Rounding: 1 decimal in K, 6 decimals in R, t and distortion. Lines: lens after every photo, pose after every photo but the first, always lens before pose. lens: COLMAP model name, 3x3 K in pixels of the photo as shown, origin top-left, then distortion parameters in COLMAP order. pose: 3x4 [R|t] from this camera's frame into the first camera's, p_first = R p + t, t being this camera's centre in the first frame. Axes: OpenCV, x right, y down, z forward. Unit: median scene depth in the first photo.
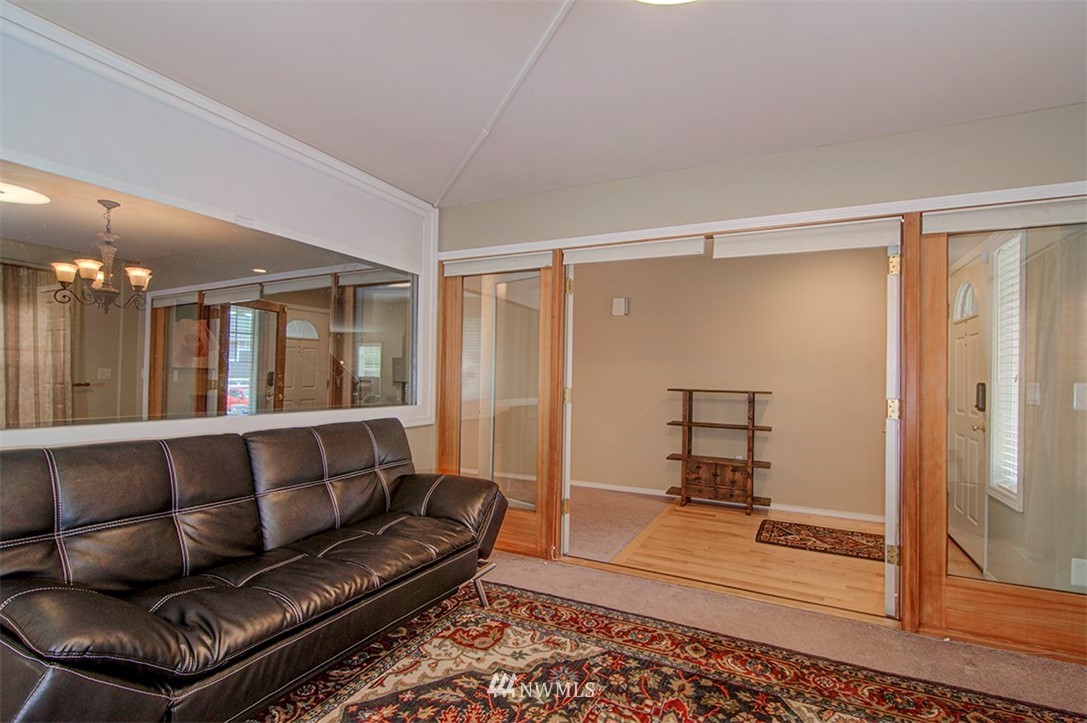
lens RADIAL K [[511.5, 0, 544.1], [0, 511.5, 366.7], [0, 0, 1]] dist [0.001999, -0.000029]
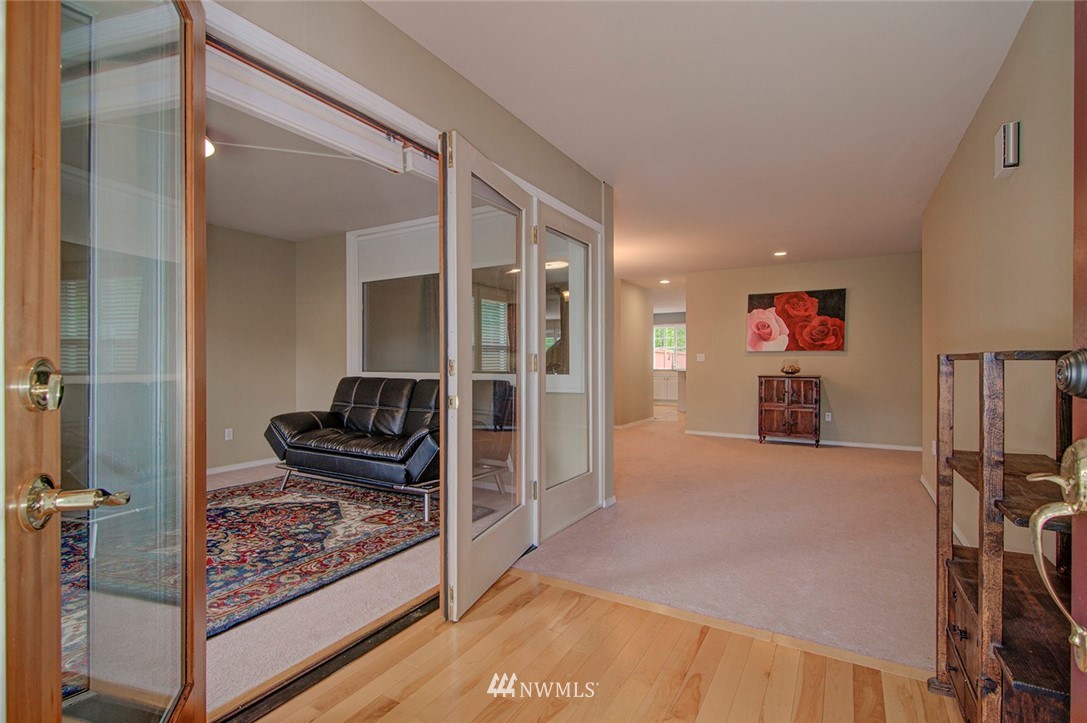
lens RADIAL K [[511.5, 0, 544.1], [0, 511.5, 366.7], [0, 0, 1]] dist [0.001999, -0.000029]
pose [[-0.066784, -0.005793, -0.997751, 1.368387], [0.017430, 0.999824, -0.006972, 0.100237], [0.997615, -0.017856, -0.066671, 1.615041]]
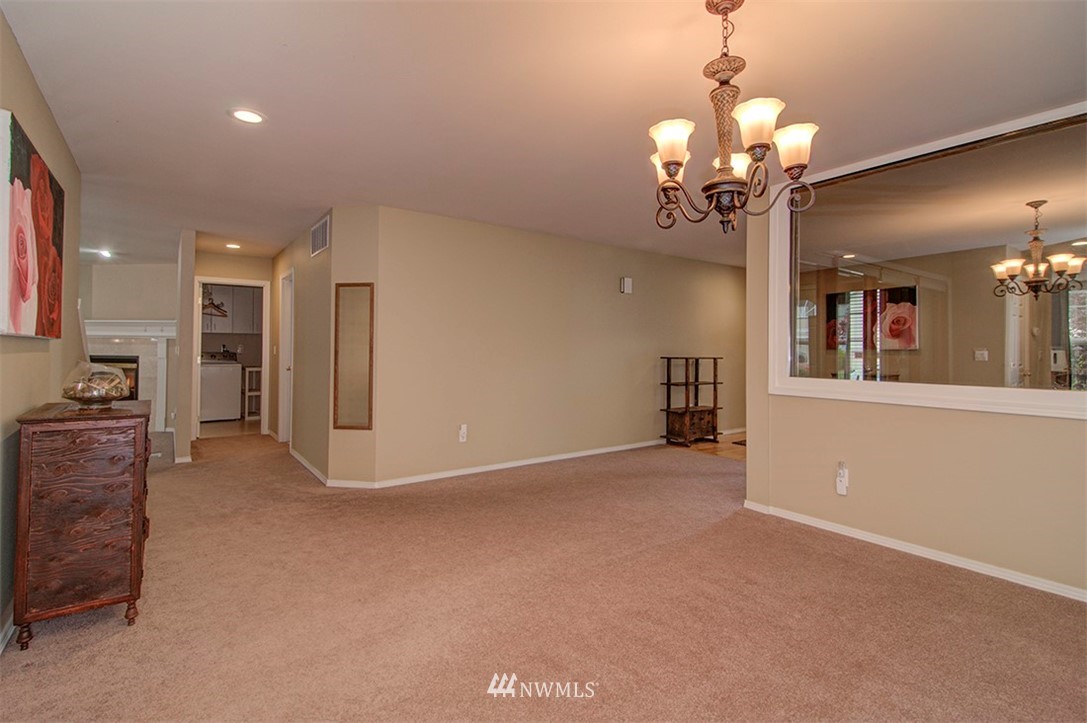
lens RADIAL K [[515.9, 0, 541.2], [0, 515.9, 341.2], [0, 0, 1]] dist [0.000329, -0.000312]
pose [[0.465383, -0.000473, 0.885109, -2.262497], [-0.013836, 0.999874, 0.007809, -0.002837], [-0.885001, -0.015881, 0.465317, 1.531289]]
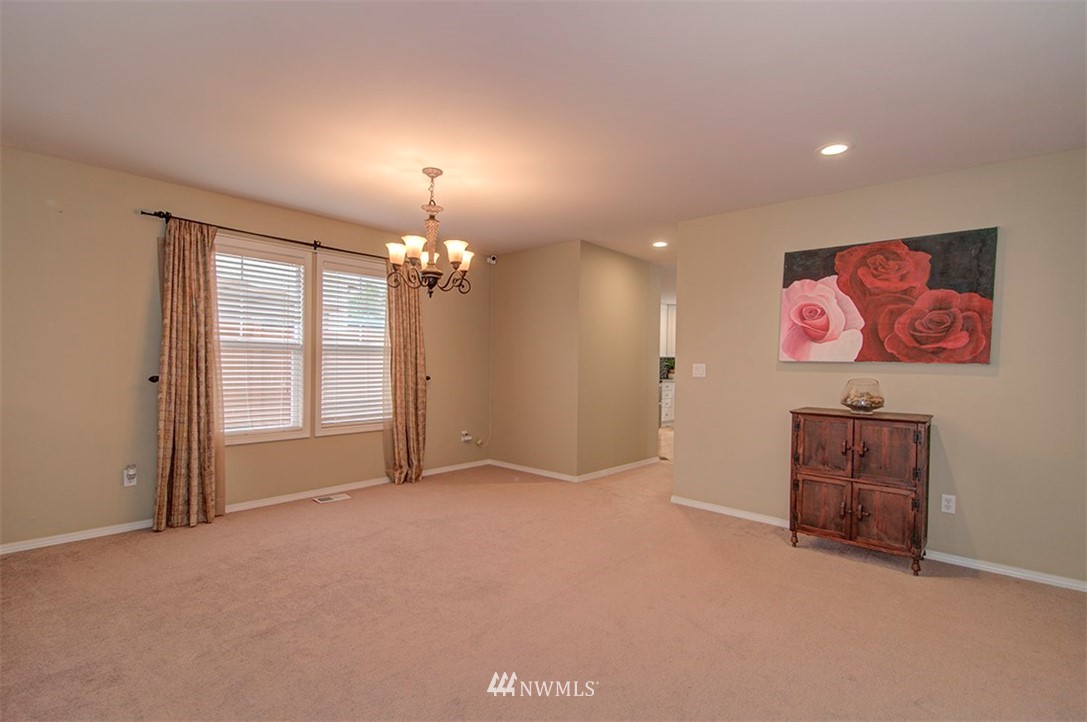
lens RADIAL K [[514.2, 0, 542.8], [0, 514.2, 372.1], [0, 0, 1]] dist [-0.001140, -0.000707]
pose [[-0.269853, -0.003250, -0.962896, -0.079419], [-0.003979, 0.999990, -0.002260, 0.047141], [0.962893, 0.003221, -0.269863, 2.380699]]
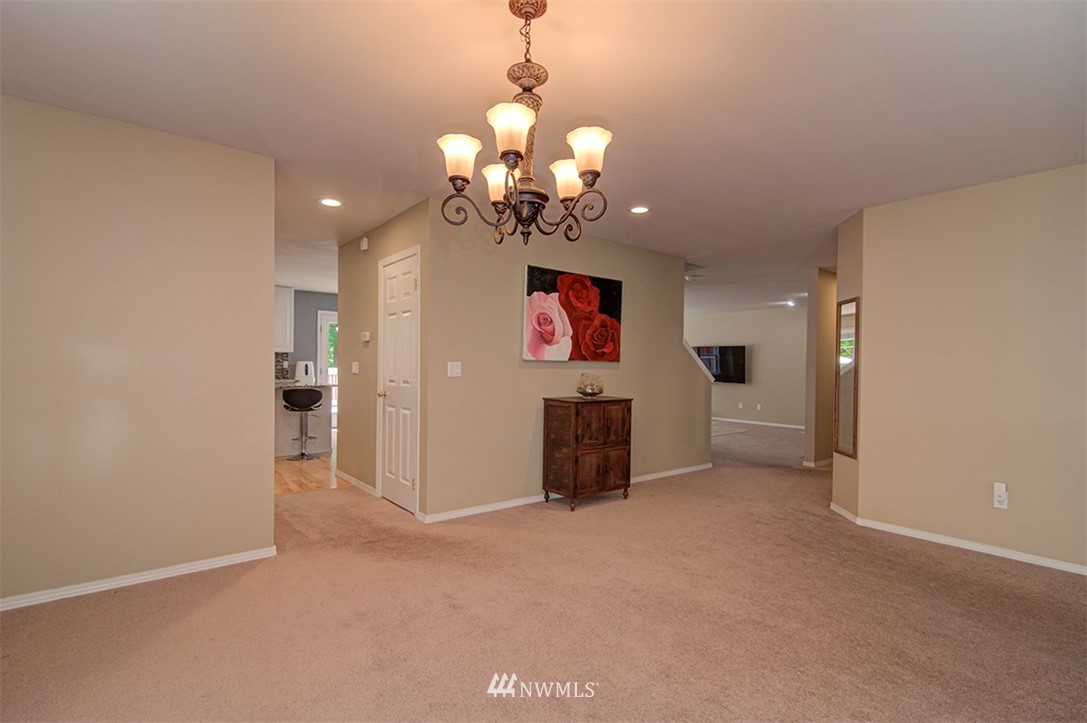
lens RADIAL K [[514.2, 0, 542.8], [0, 514.2, 372.6], [0, 0, 1]] dist [-0.001140, -0.000707]
pose [[0.904423, 0.001092, -0.426636, -1.049754], [0.008949, 0.999728, 0.021530, 0.010714], [0.426544, -0.023290, 0.904167, 0.945138]]
